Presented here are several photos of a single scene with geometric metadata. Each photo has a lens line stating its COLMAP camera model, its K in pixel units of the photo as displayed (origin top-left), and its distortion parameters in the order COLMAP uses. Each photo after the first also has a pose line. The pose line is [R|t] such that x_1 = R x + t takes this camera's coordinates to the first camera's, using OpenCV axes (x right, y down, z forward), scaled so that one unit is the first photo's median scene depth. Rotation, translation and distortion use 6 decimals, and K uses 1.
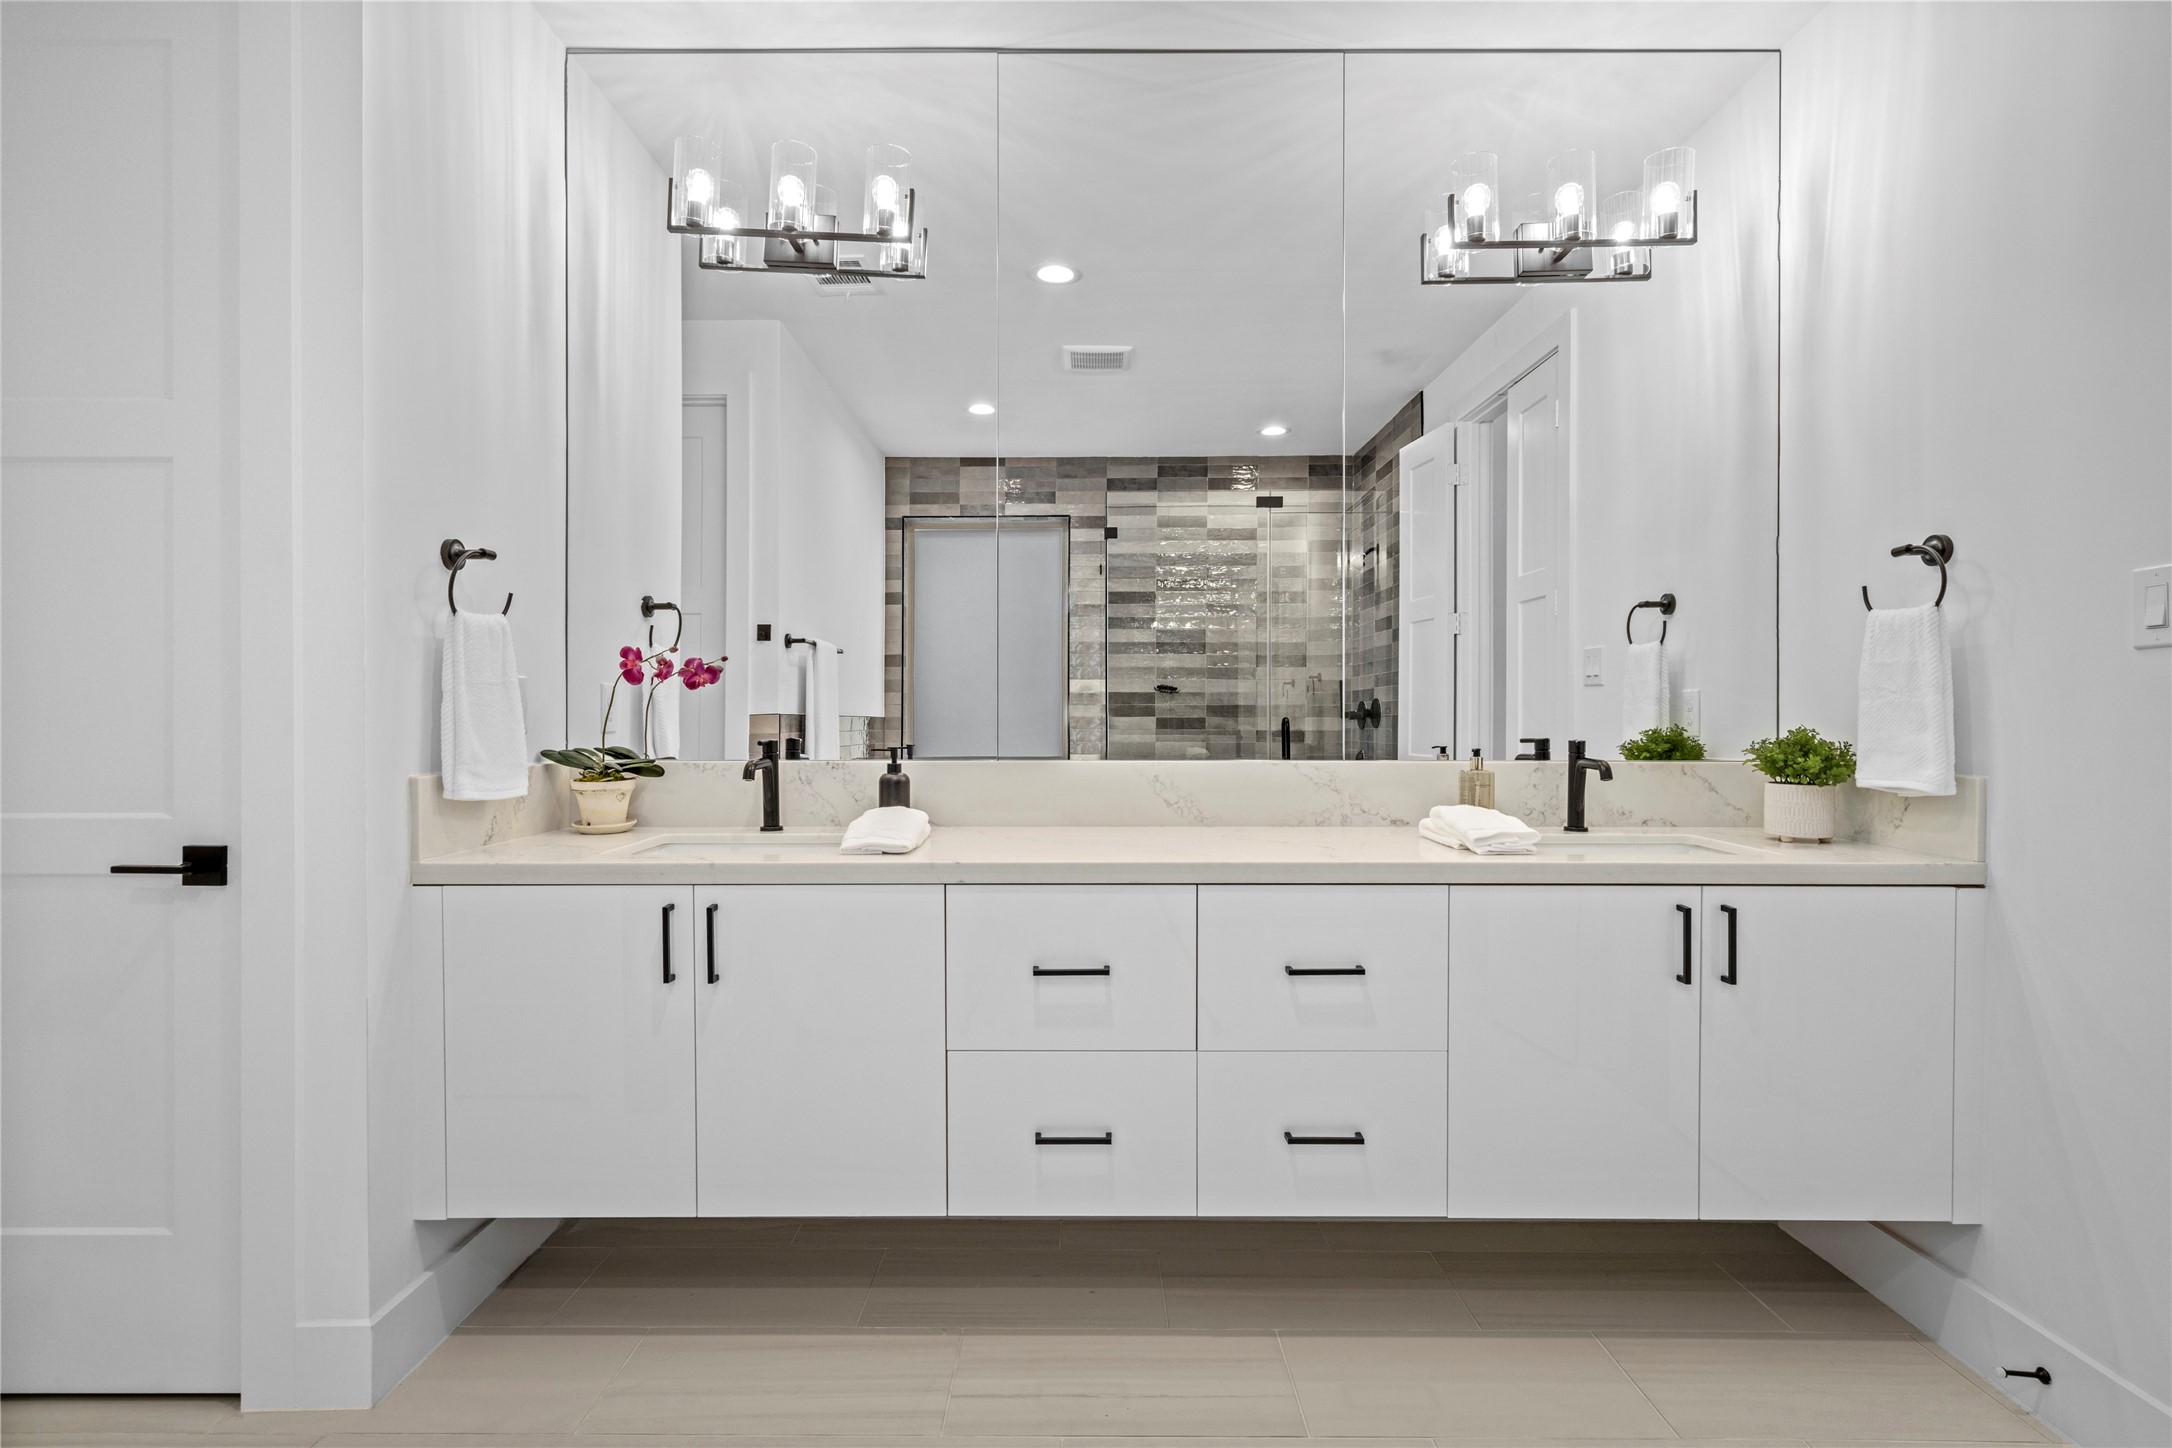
lens RADIAL K [[1040.7, 0, 1086.0], [0, 1040.7, 724.0], [0, 0, 1]] dist [-0.001372, -0.000085]
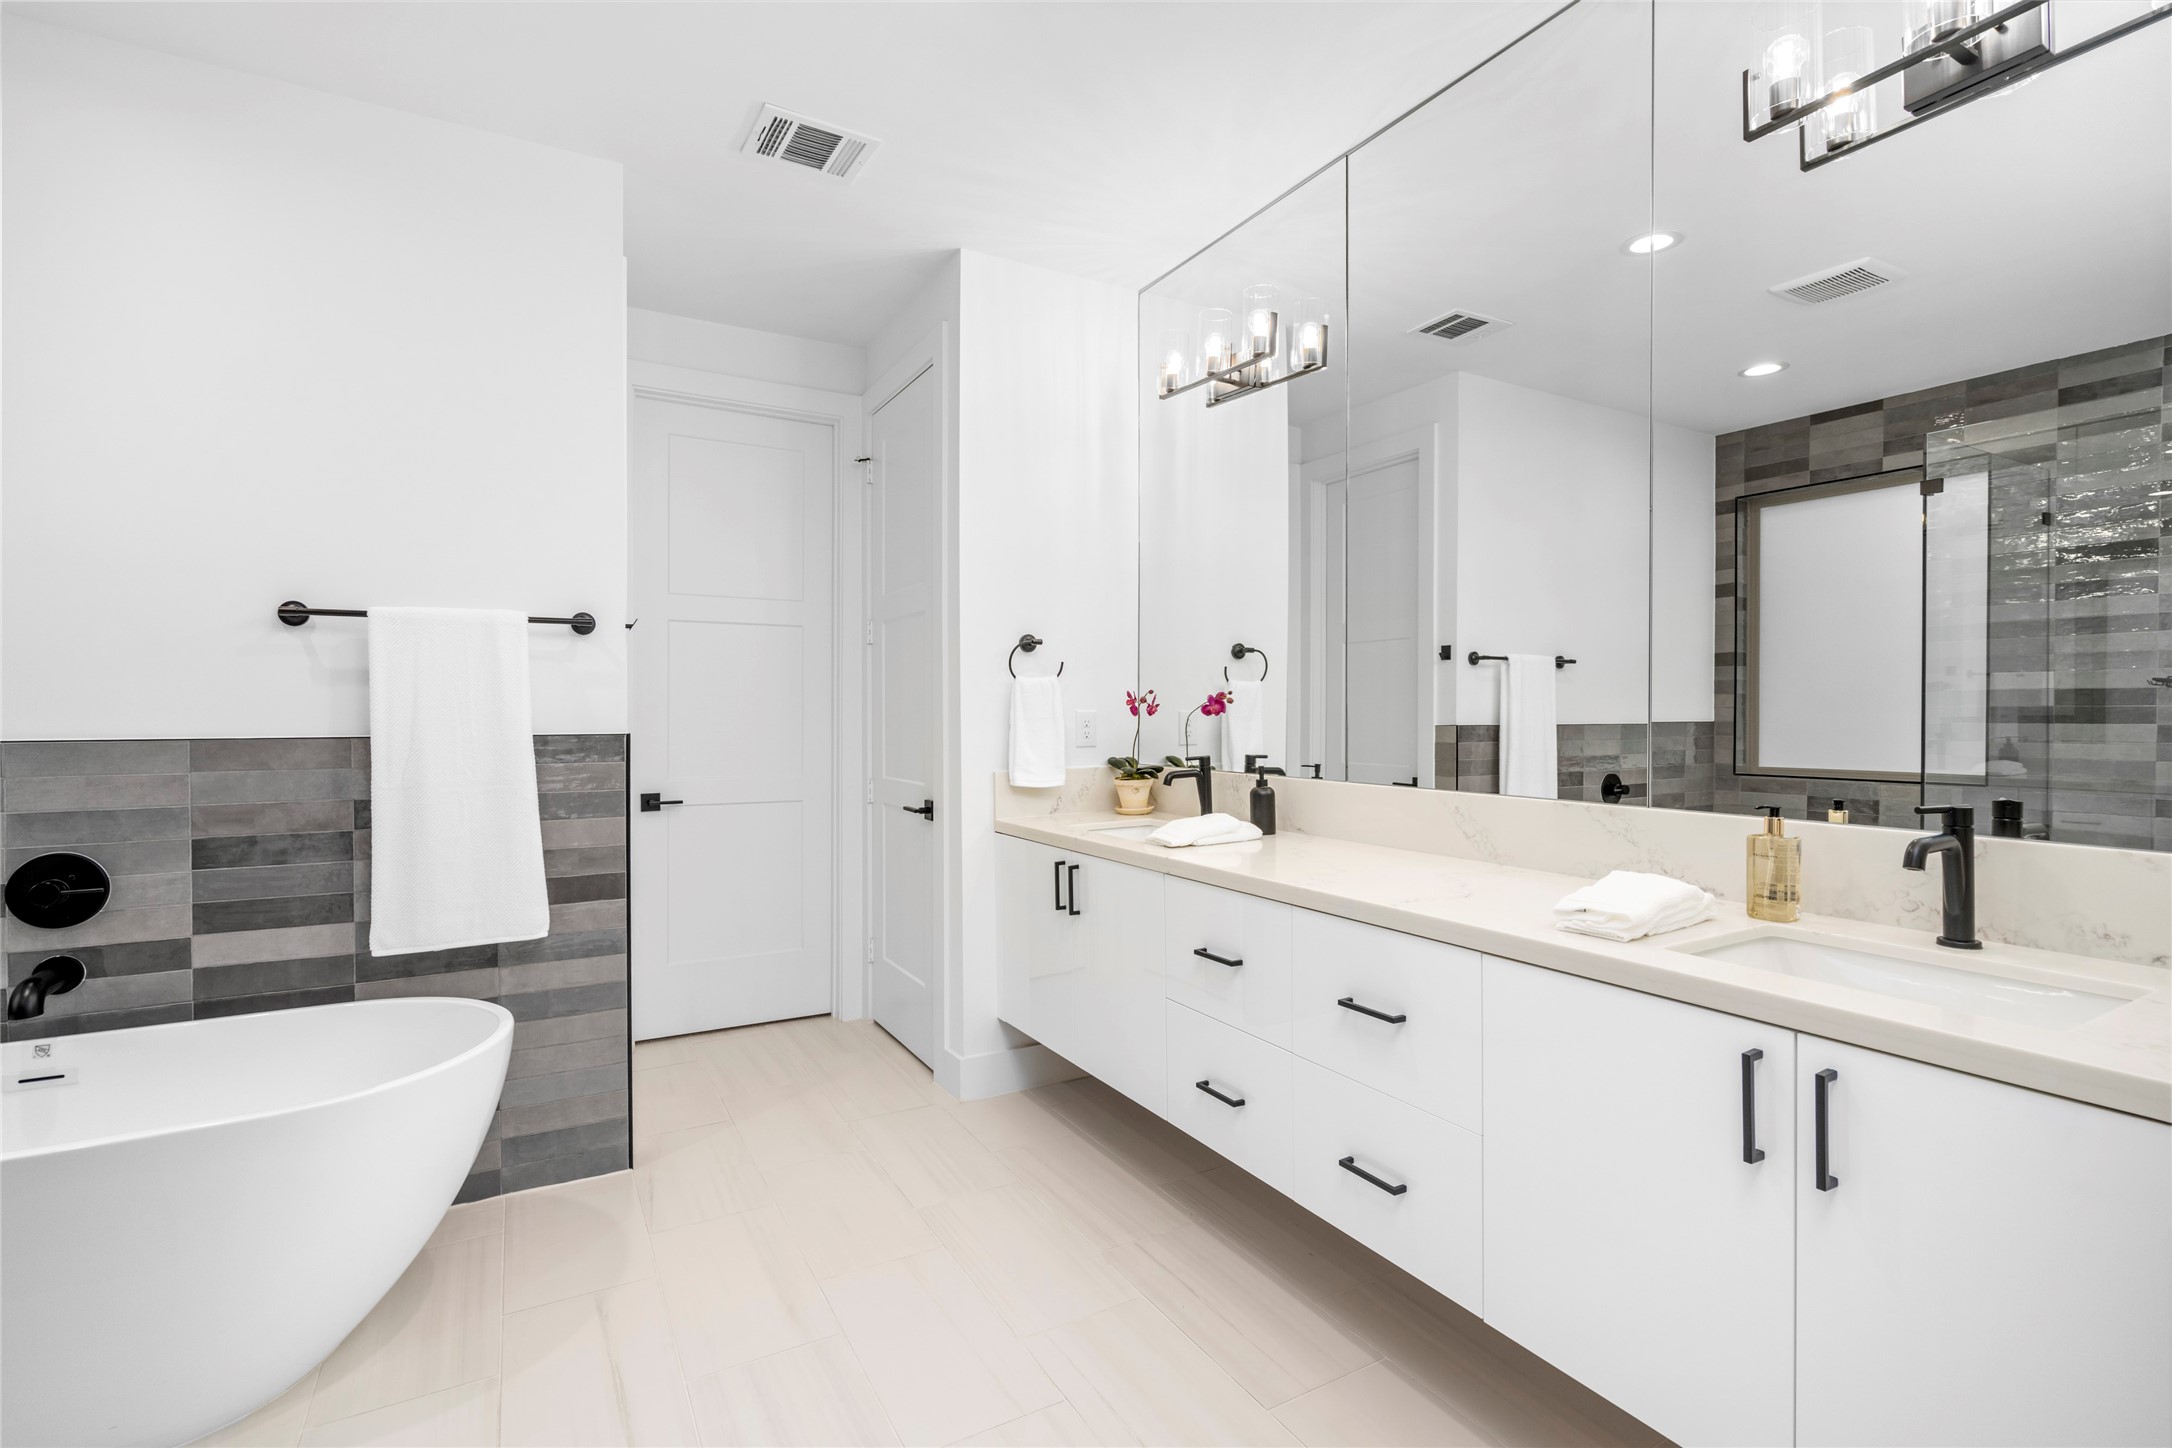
lens RADIAL K [[1000.5, 0, 1084.3], [0, 1000.5, 713.7], [0, 0, 1]] dist [0.001738, -0.000042]
pose [[0.506875, 0.004610, -0.862007, 0.283904], [0.000676, 0.999983, 0.005746, -0.018502], [0.862019, -0.003495, 0.506864, 0.077347]]
